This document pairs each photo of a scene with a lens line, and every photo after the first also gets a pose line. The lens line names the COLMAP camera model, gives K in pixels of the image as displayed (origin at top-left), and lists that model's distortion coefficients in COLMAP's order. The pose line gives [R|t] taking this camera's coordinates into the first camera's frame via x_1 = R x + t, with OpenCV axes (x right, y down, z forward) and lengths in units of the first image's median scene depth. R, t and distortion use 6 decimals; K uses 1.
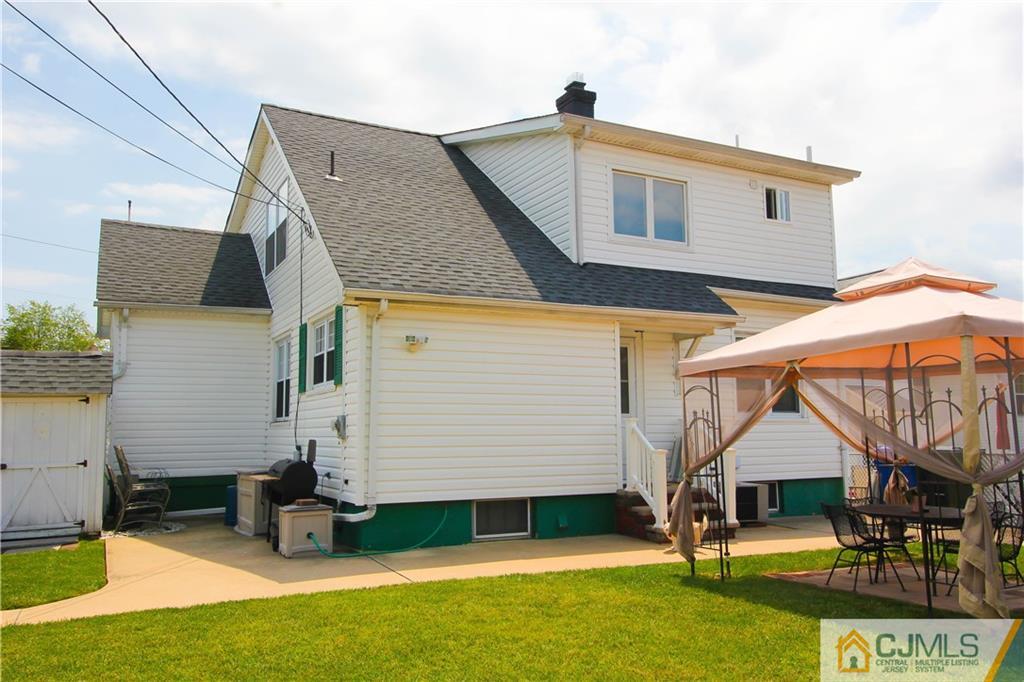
lens RADIAL K [[793.6, 0, 515.4], [0, 793.6, 348.1], [0, 0, 1]] dist [0.011060, -0.004504]
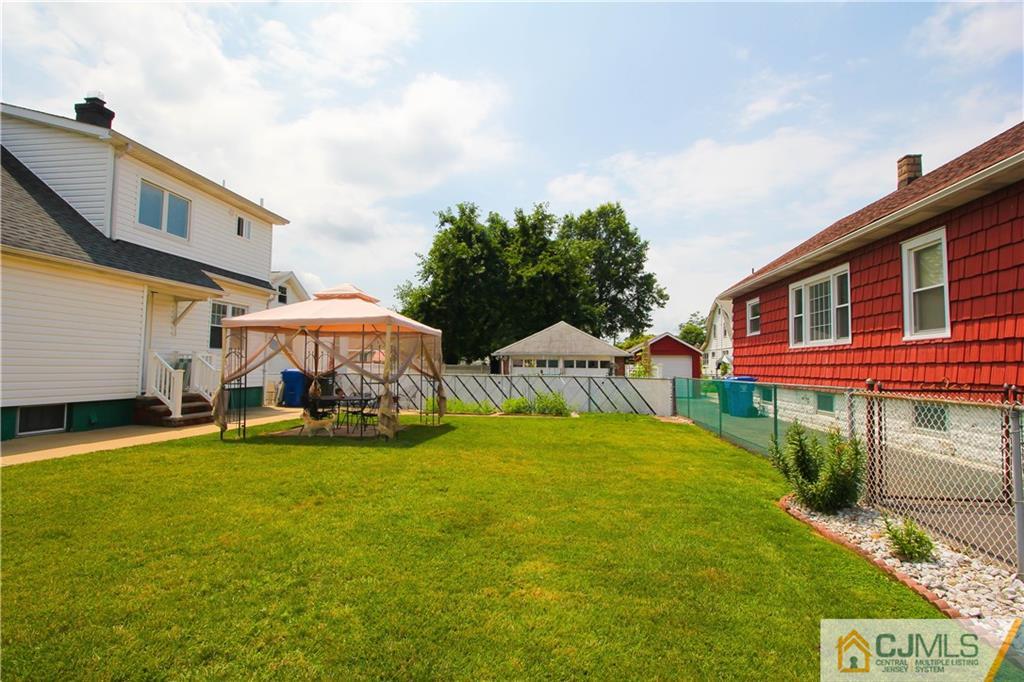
lens RADIAL K [[476.3, 0, 518.4], [0, 476.3, 340.2], [0, 0, 1]] dist [-0.004139, -0.008067]
pose [[0.548398, 0.062913, 0.833847, -0.218481], [-0.108061, 0.994136, -0.003938, -0.001913], [-0.829206, -0.087947, 0.551981, -0.084796]]
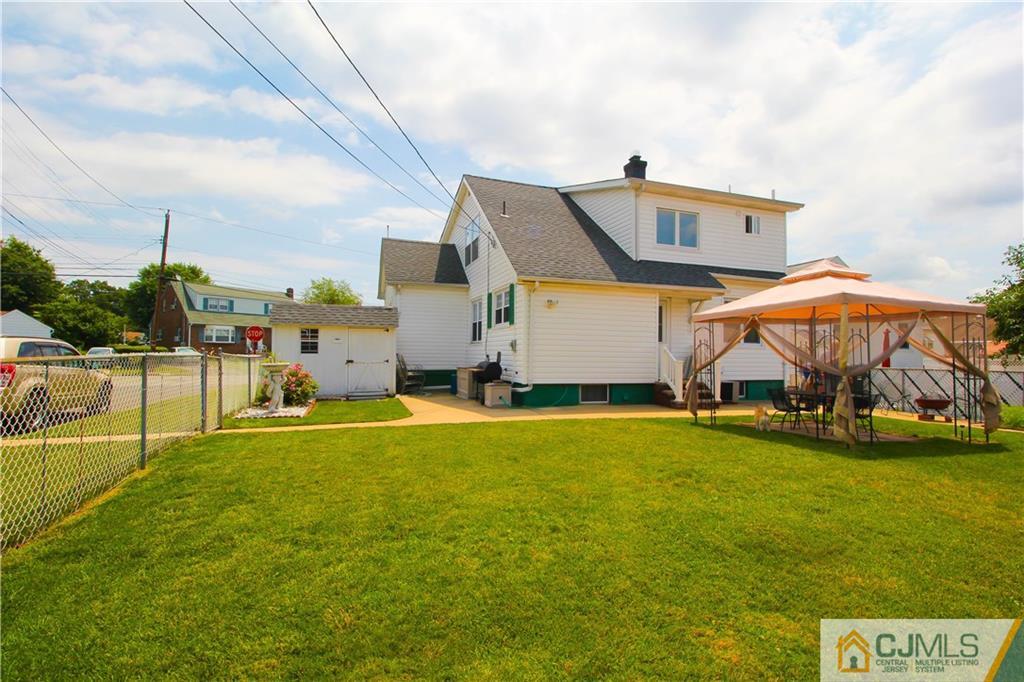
lens RADIAL K [[476.3, 0, 512.2], [0, 476.3, 343.8], [0, 0, 1]] dist [-0.004139, -0.008067]
pose [[0.989125, 0.018912, -0.145858, -0.042669], [-0.006827, 0.996533, 0.082915, -0.003492], [0.146920, -0.081017, 0.985825, -0.155614]]
